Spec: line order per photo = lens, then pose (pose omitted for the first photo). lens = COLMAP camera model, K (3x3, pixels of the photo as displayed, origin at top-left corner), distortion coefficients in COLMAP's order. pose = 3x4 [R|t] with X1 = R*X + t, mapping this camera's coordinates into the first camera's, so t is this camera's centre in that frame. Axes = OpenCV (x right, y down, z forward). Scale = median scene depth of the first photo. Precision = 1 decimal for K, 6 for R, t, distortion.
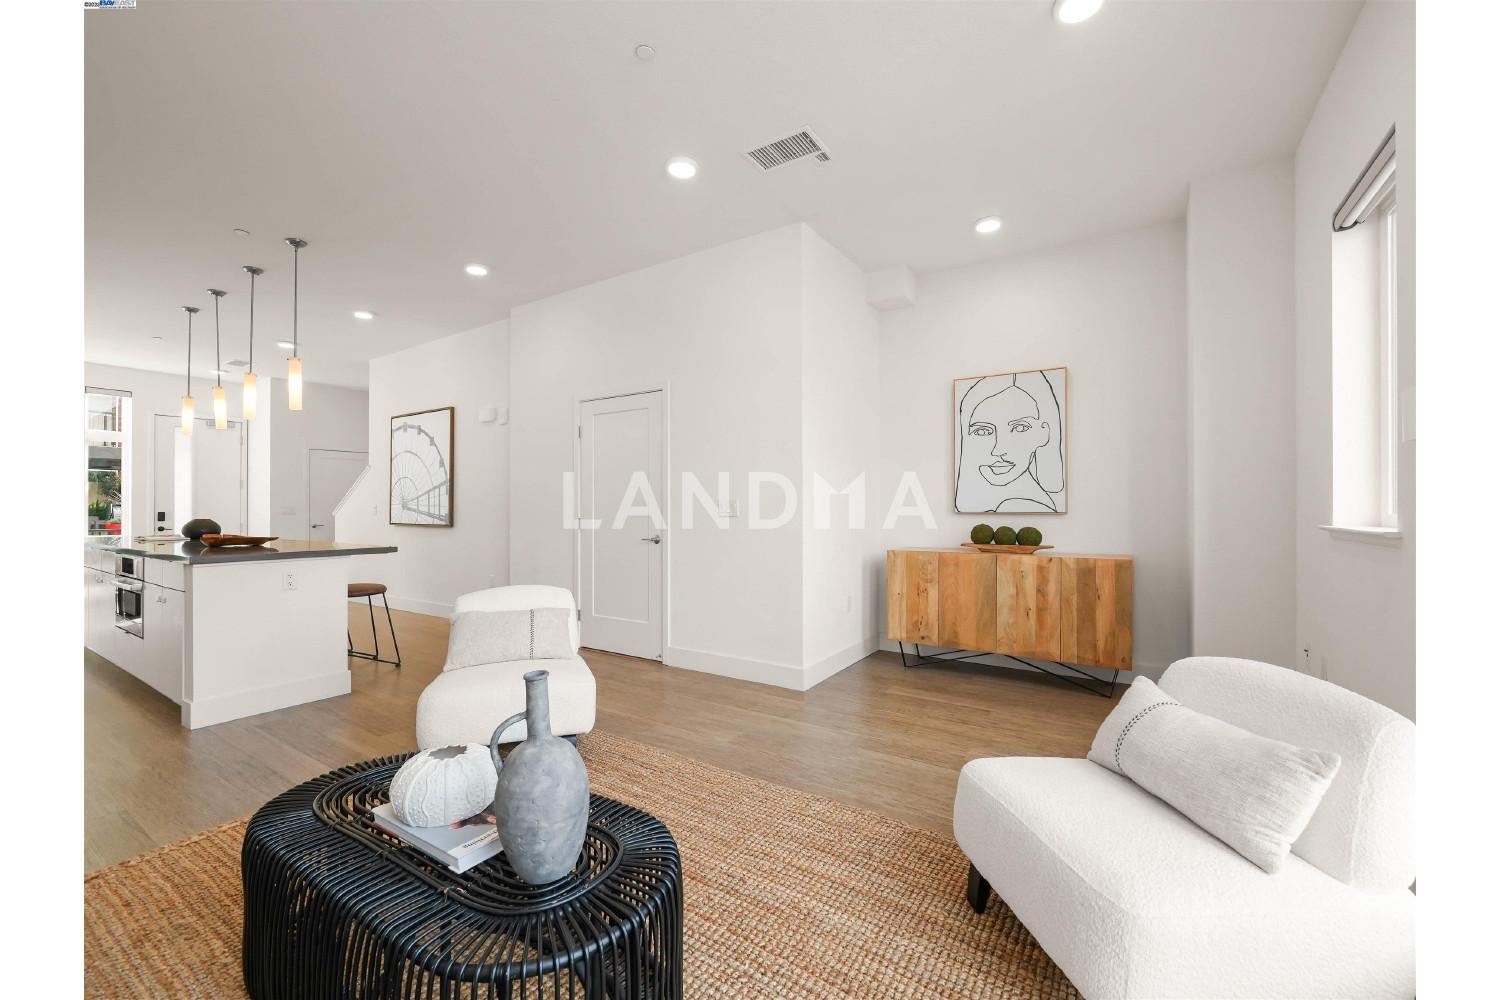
lens RADIAL K [[592.4, 0, 746.4], [0, 592.4, 502.4], [0, 0, 1]] dist [0.000579, 0.000046]
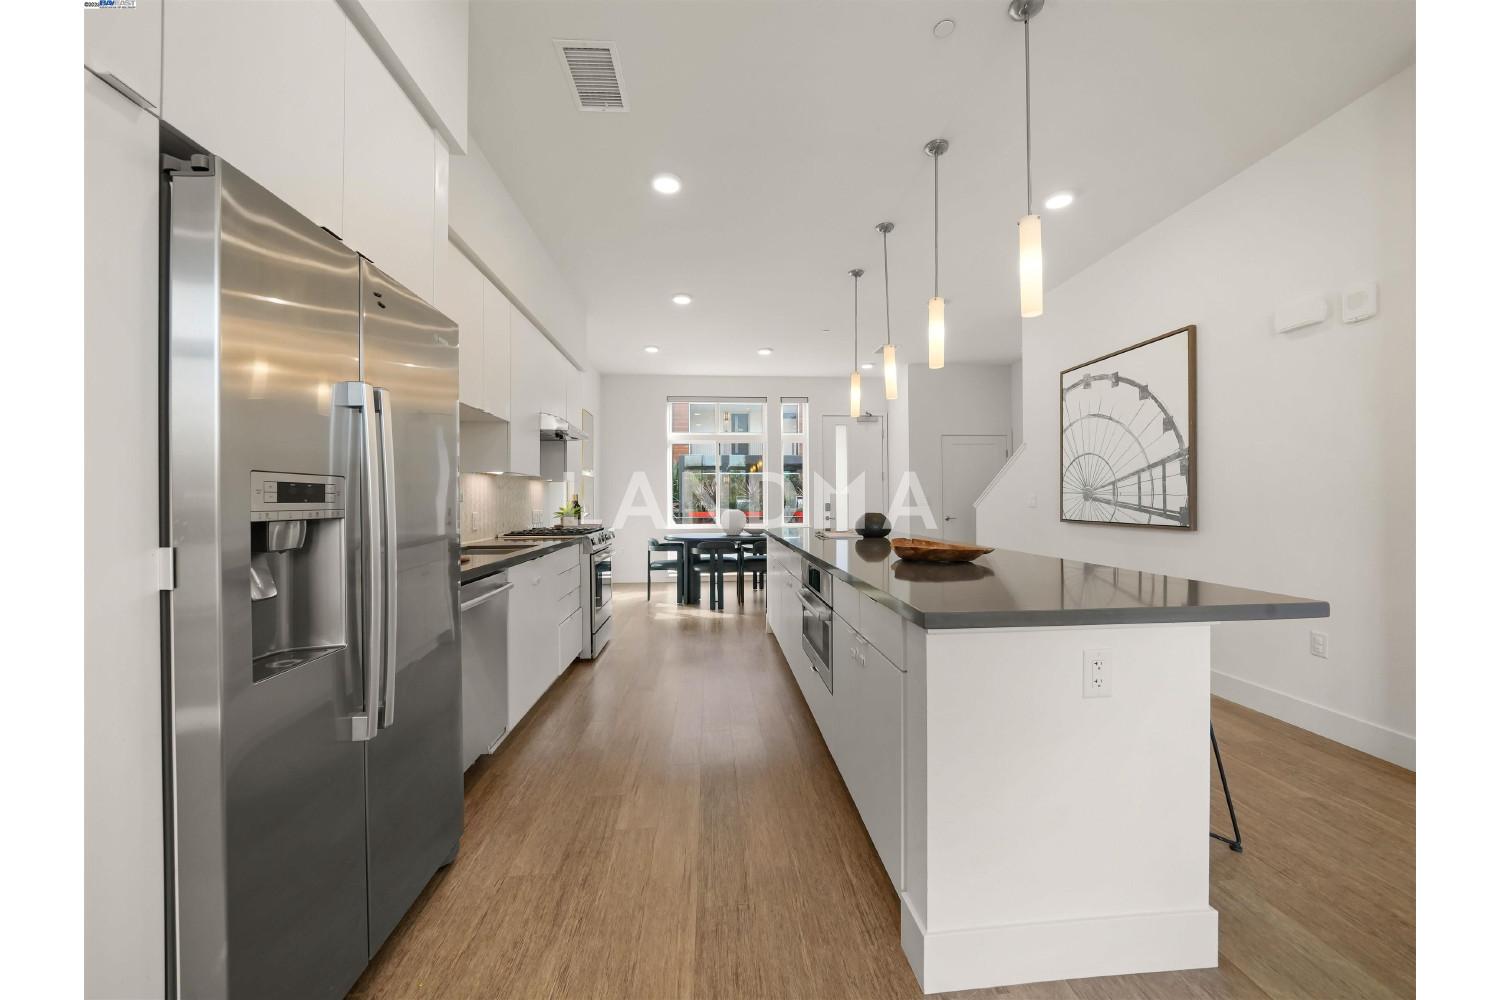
lens RADIAL K [[548.8, 0, 753.6], [0, 548.8, 497.3], [0, 0, 1]] dist [-0.006190, -0.000174]
pose [[0.622953, -0.006553, -0.782232, -0.334906], [0.012618, 0.999919, 0.001672, 0.002343], [0.782157, -0.010912, 0.622986, 0.311479]]
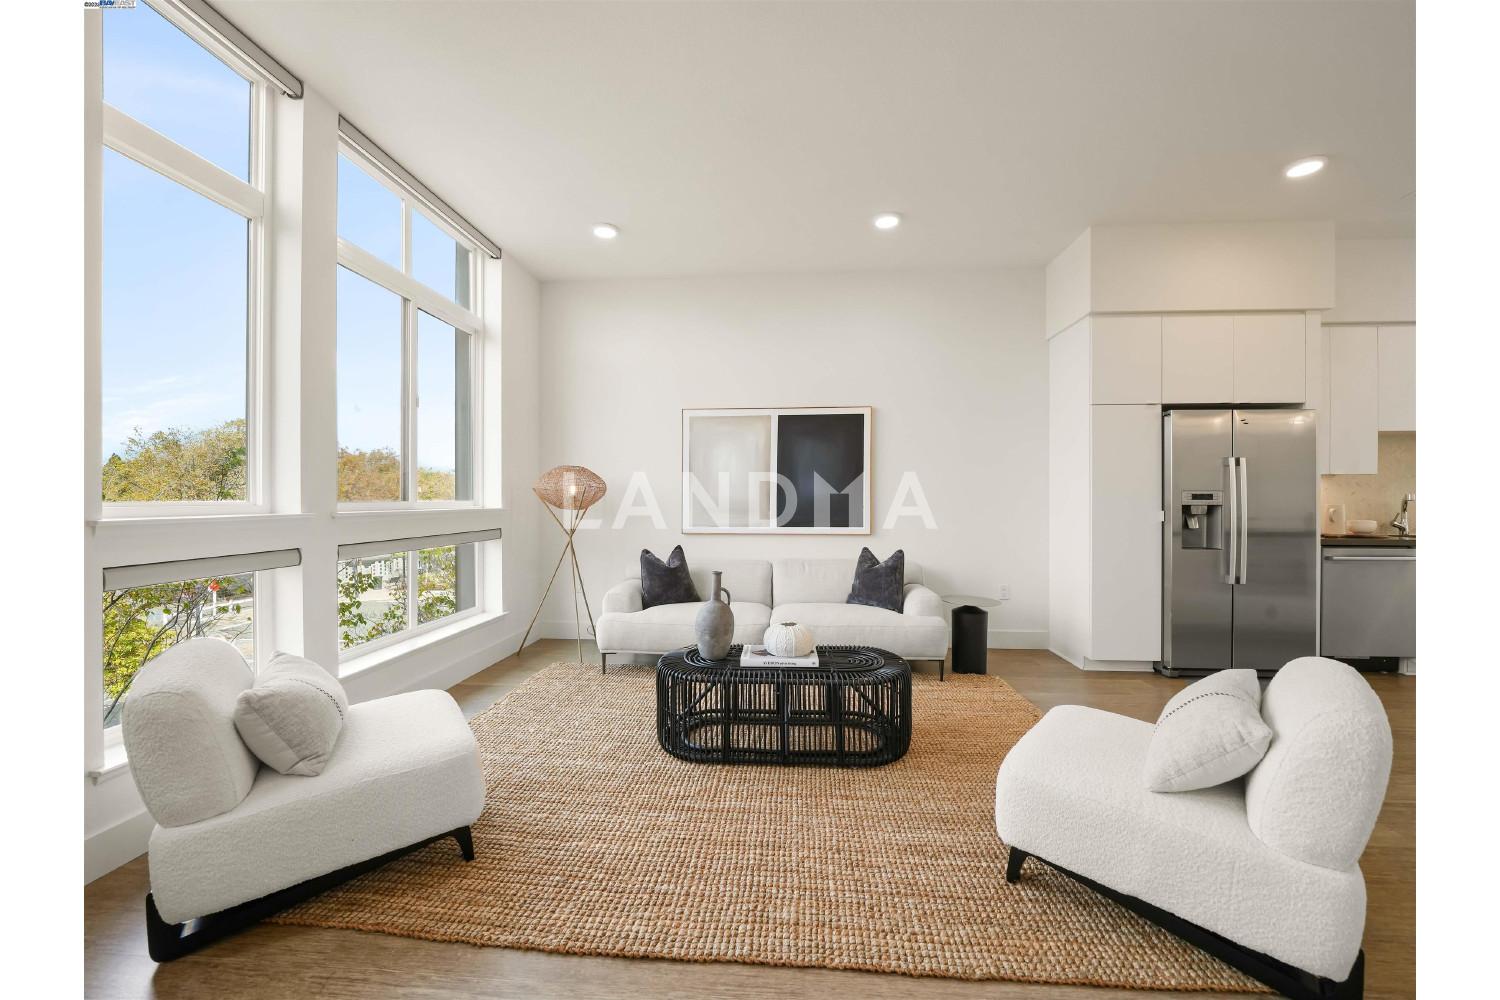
lens RADIAL K [[548.8, 0, 753.6], [0, 548.8, 497.3], [0, 0, 1]] dist [-0.006190, -0.000174]
pose [[-0.867046, -0.002154, -0.498224, 0.108590], [0.001440, 0.999976, -0.006829, 0.003126], [0.498226, -0.006638, -0.867022, 0.559514]]
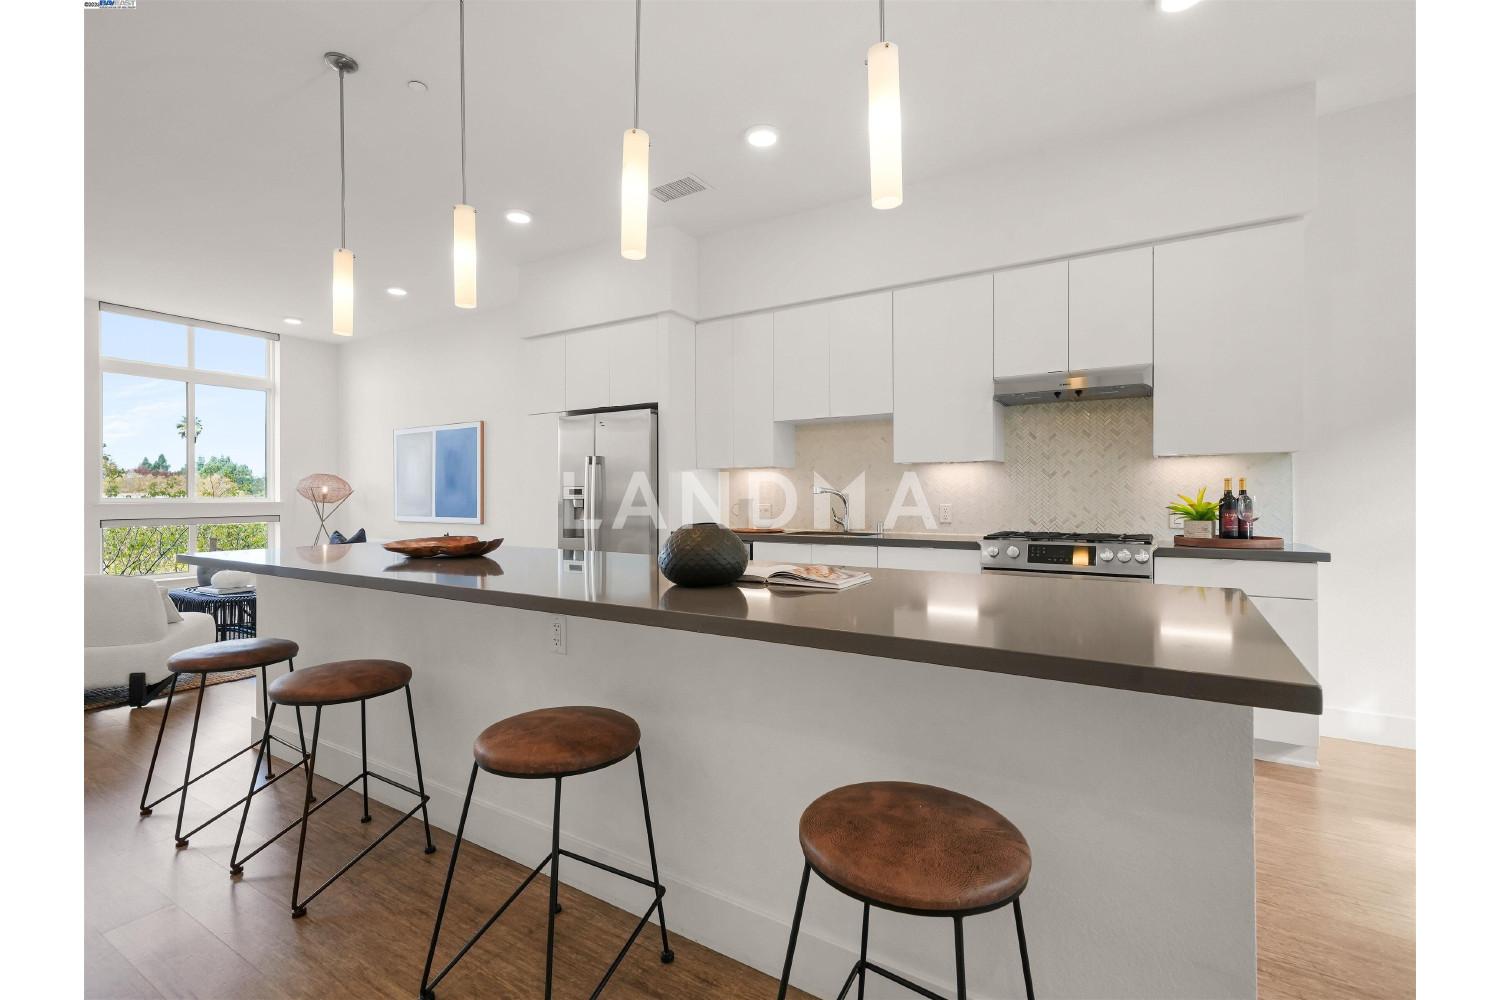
lens RADIAL K [[647.6, 0, 750.0], [0, 647.6, 500.0], [0, 0, 1]] dist [0.023836, 0.000012]
pose [[-0.999002, 0.002353, -0.044614, -0.727173], [0.002524, 0.999990, -0.003765, 0.013064], [0.044604, -0.003874, -0.998997, 1.065762]]
